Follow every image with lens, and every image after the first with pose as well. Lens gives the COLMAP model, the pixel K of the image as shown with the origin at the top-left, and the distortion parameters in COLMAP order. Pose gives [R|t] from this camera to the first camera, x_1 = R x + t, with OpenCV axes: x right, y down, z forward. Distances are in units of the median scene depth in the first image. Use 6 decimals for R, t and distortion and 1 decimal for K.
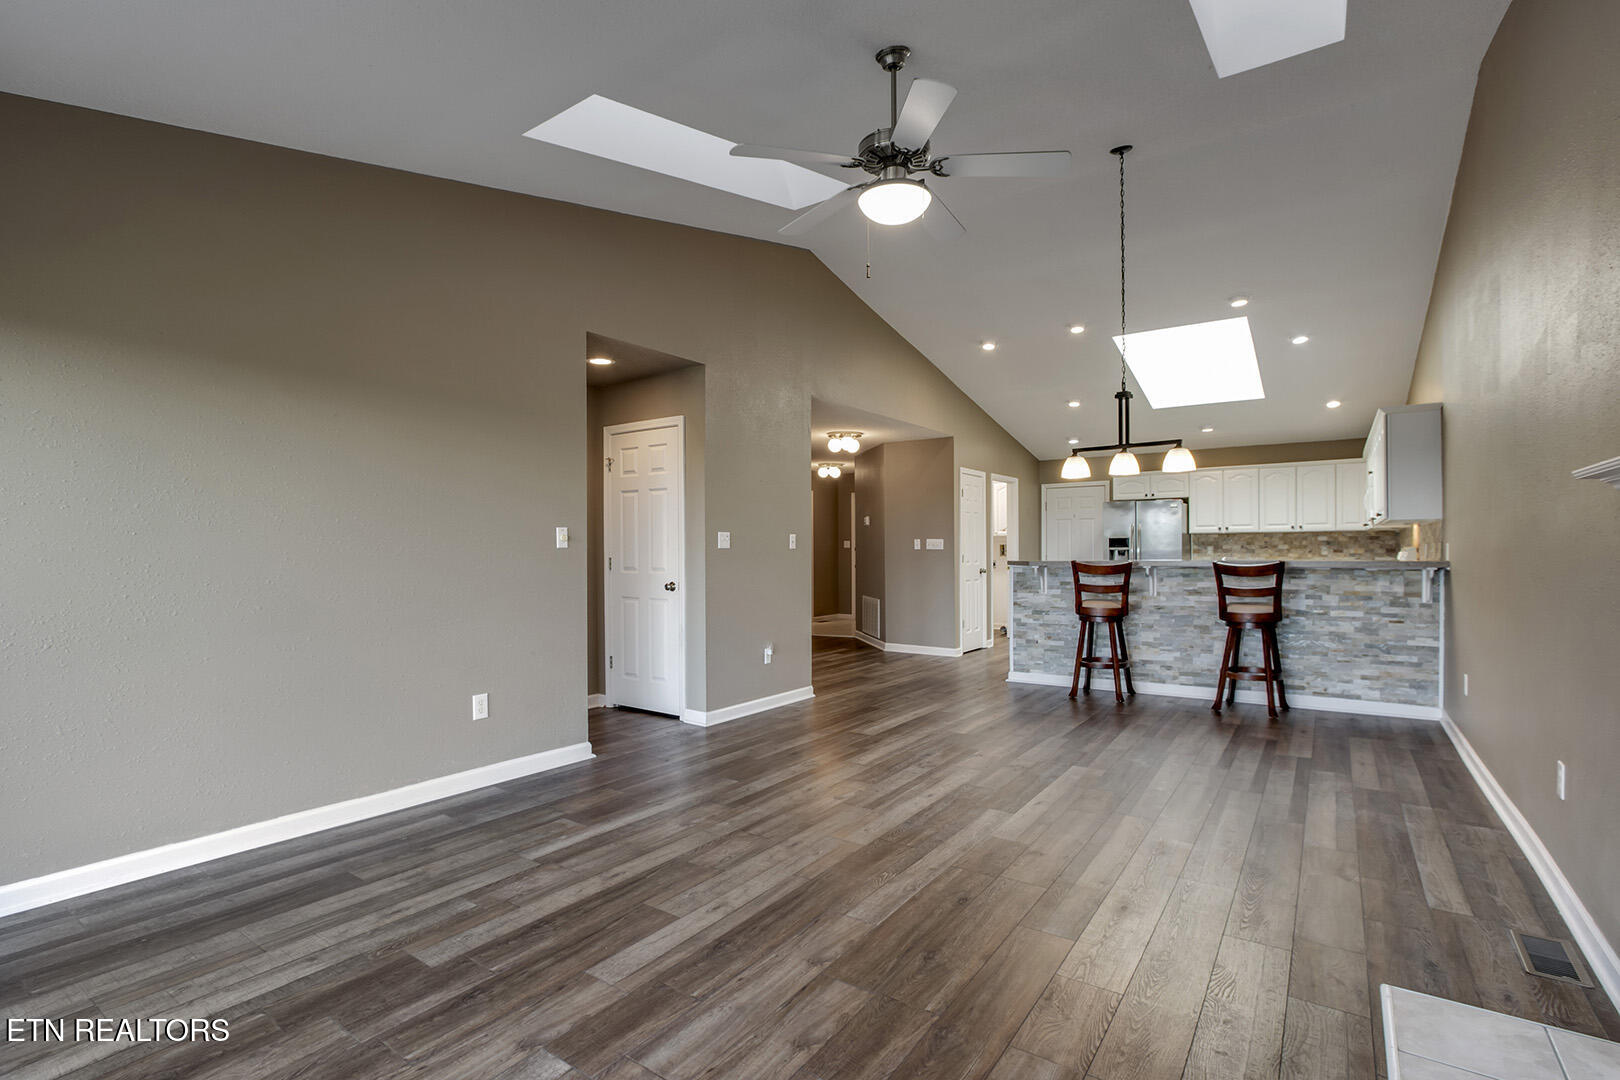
lens RADIAL K [[753.1, 0, 813.4], [0, 753.1, 552.1], [0, 0, 1]] dist [-0.023900, 0.004224]
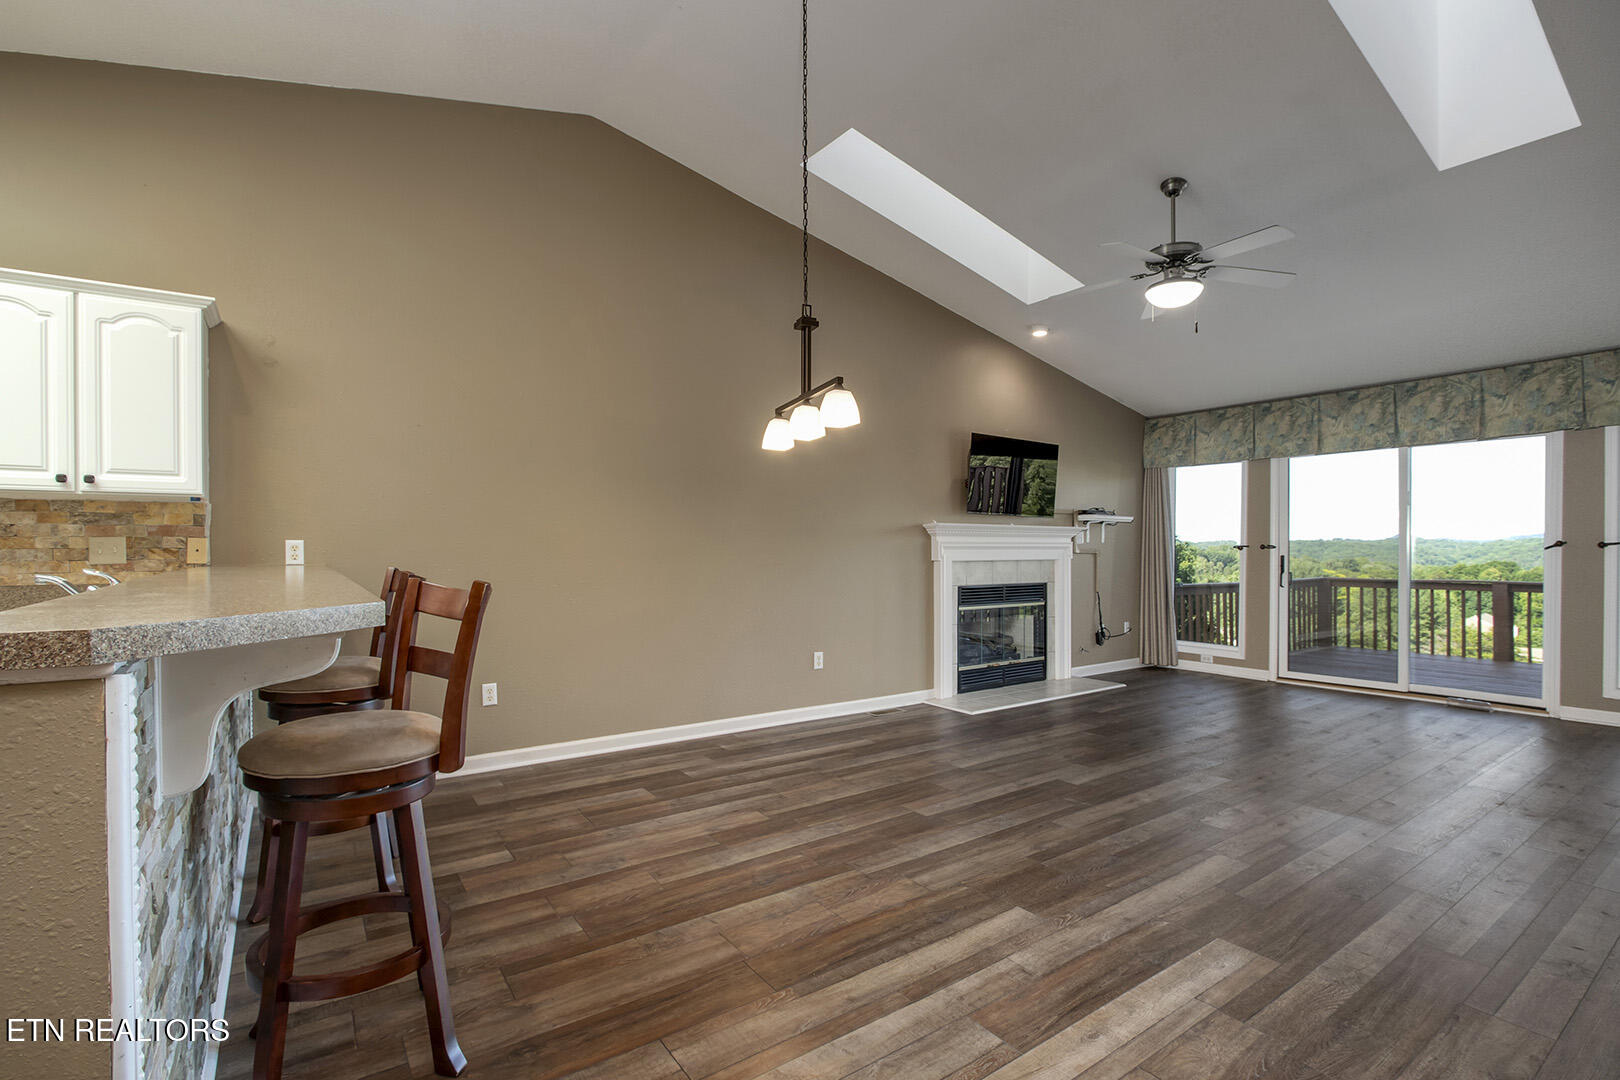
lens RADIAL K [[753.1, 0, 819.0], [0, 753.1, 557.1], [0, 0, 1]] dist [-0.023900, 0.004224]
pose [[-0.941835, 0.000368, 0.336076, 0.135226], [0.004202, 0.999934, 0.010679, -0.000536], [-0.336050, 0.011470, -0.941774, 1.308572]]
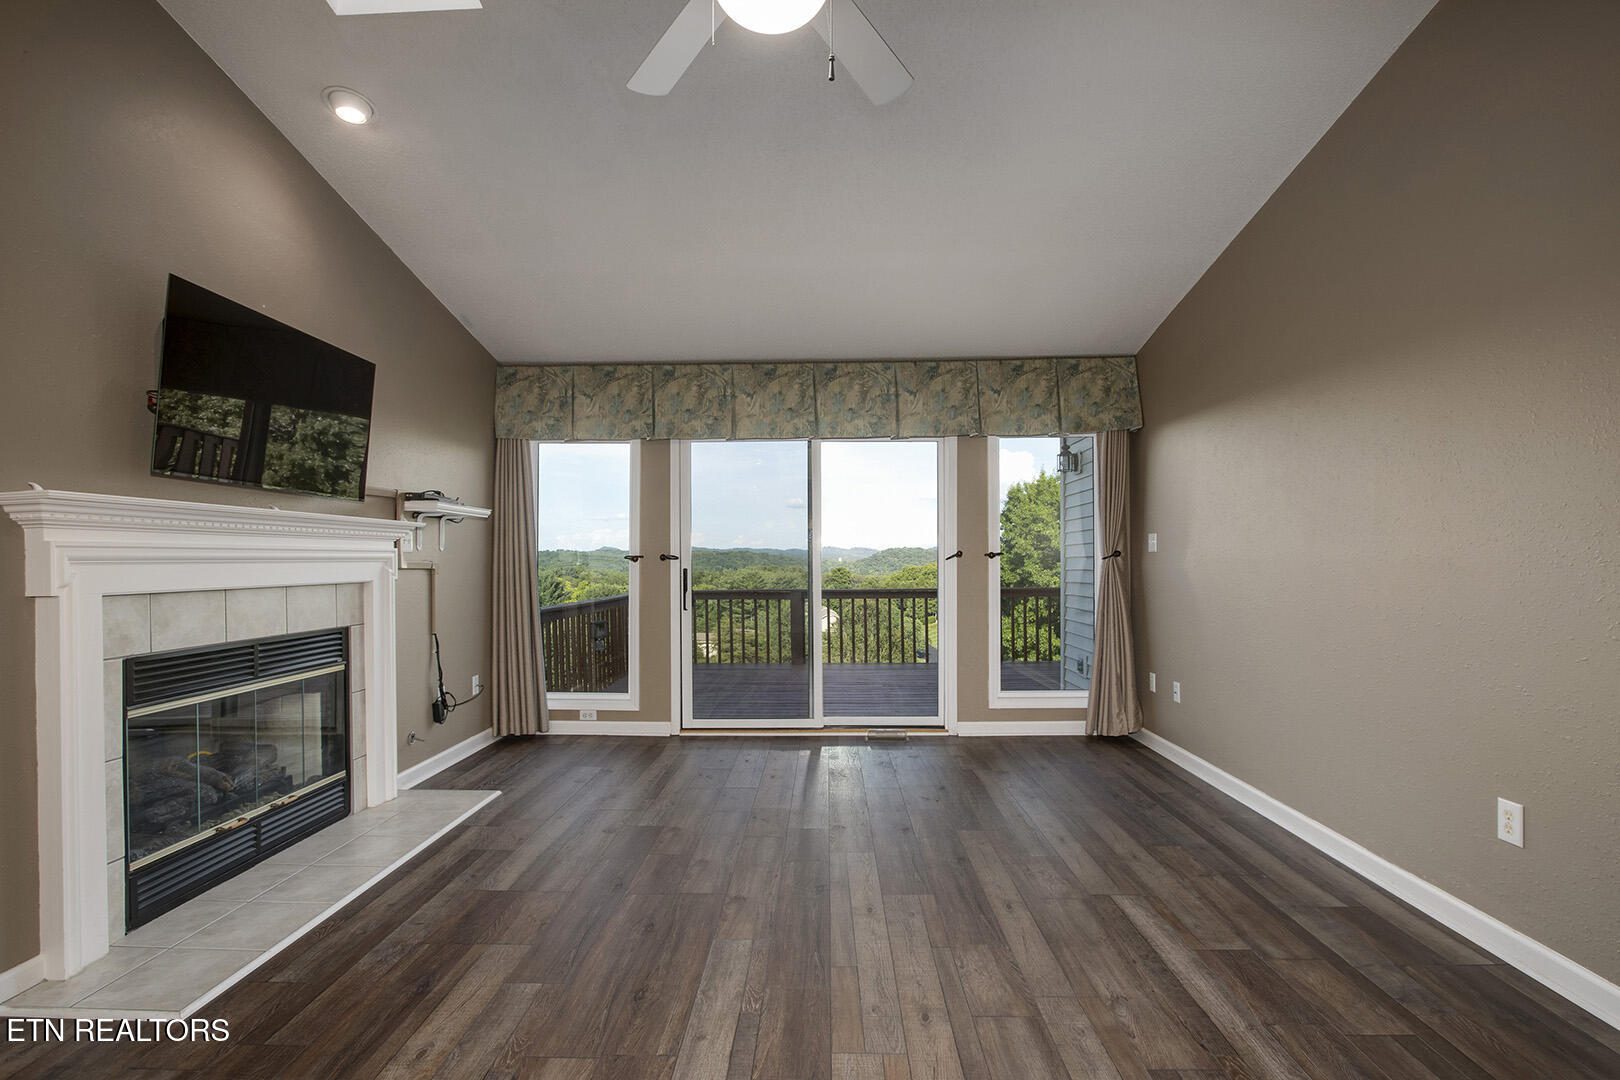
lens RADIAL K [[753.1, 0, 813.5], [0, 753.1, 555.1], [0, 0, 1]] dist [-0.023900, 0.004224]
pose [[-0.830854, 0.003188, -0.556481, 0.218524], [0.004502, 0.999989, -0.000993, -0.001823], [0.556472, -0.003330, -0.830859, 0.793962]]
